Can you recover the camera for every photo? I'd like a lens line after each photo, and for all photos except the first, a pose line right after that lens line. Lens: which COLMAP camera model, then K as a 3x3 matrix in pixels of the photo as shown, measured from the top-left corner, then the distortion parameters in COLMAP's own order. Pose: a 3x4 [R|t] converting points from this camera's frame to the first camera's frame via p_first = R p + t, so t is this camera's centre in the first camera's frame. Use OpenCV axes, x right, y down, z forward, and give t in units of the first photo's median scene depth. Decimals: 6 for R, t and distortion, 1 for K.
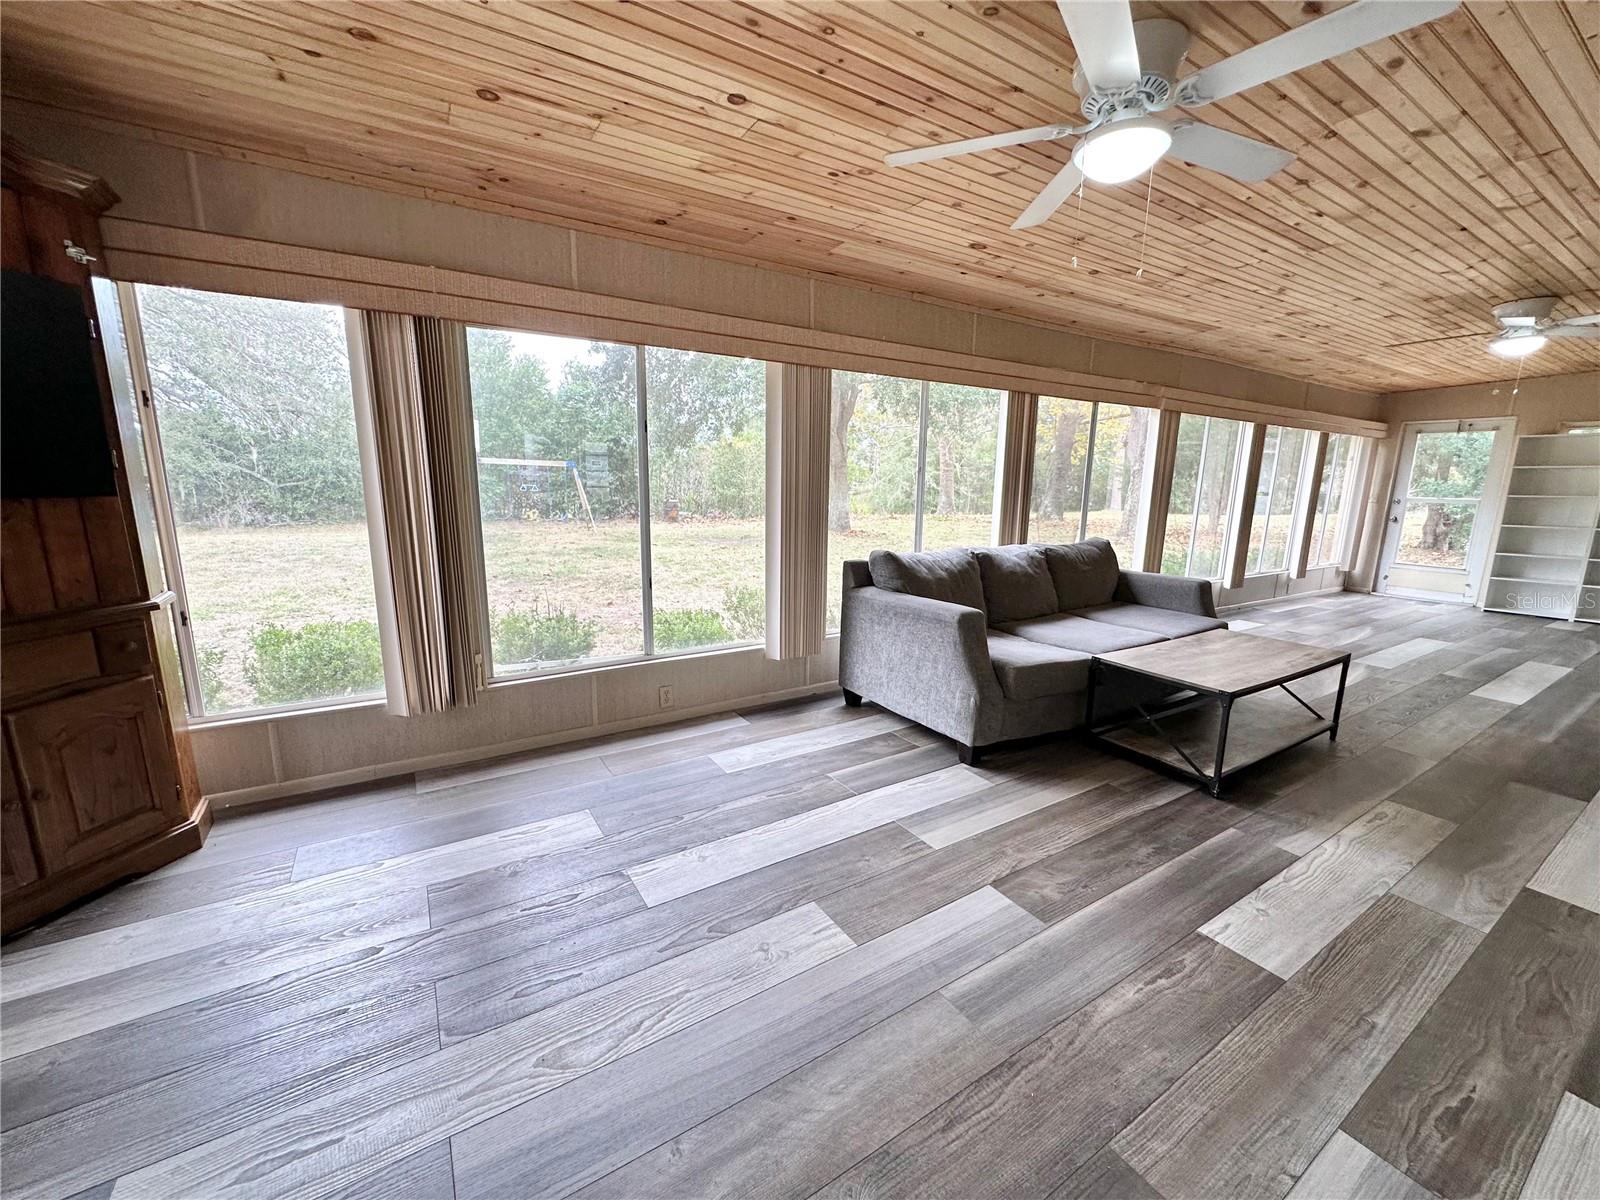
lens RADIAL K [[638.6, 0, 800.0], [0, 638.6, 600.0], [0, 0, 1]] dist [-0.002953, 0.000281]
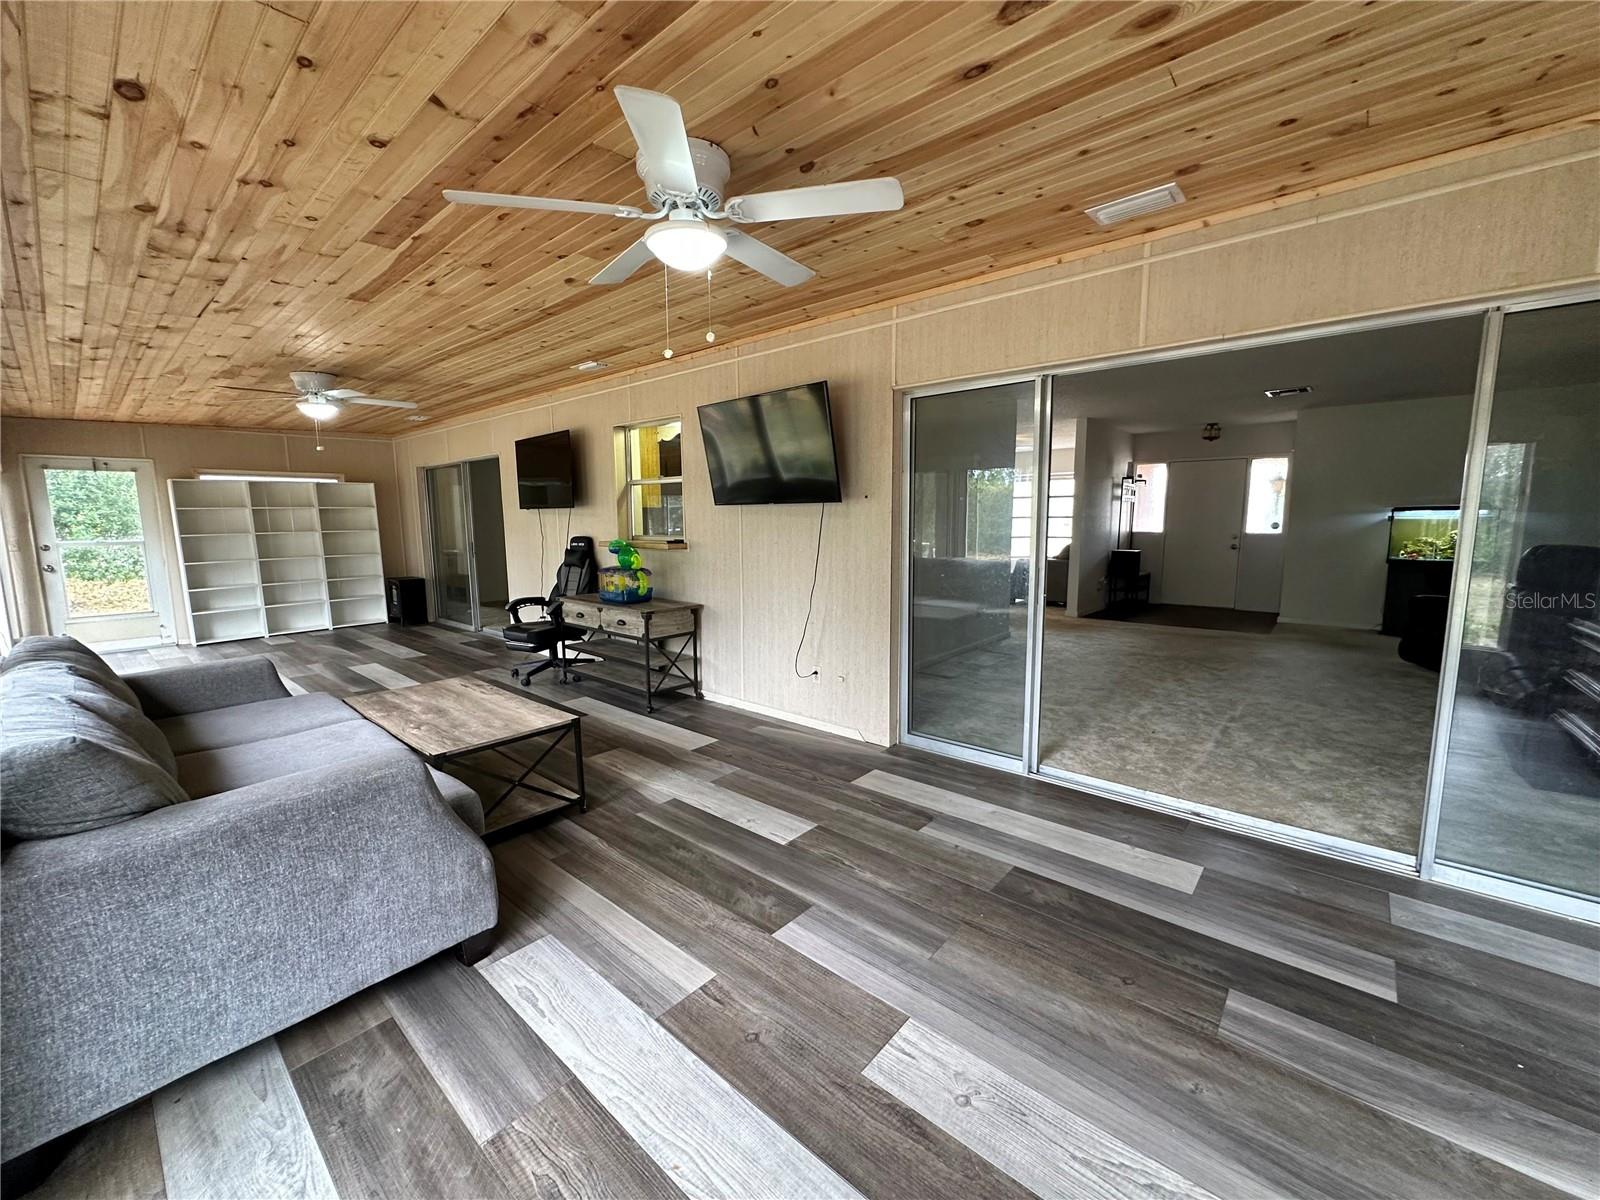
lens RADIAL K [[638.6, 0, 800.0], [0, 638.6, 600.0], [0, 0, 1]] dist [-0.002953, 0.000281]
pose [[-0.290122, -0.135799, 0.947305, -0.442482], [0.183617, 0.963590, 0.194368, -0.186779], [-0.939209, 0.230332, -0.254624, 0.798339]]
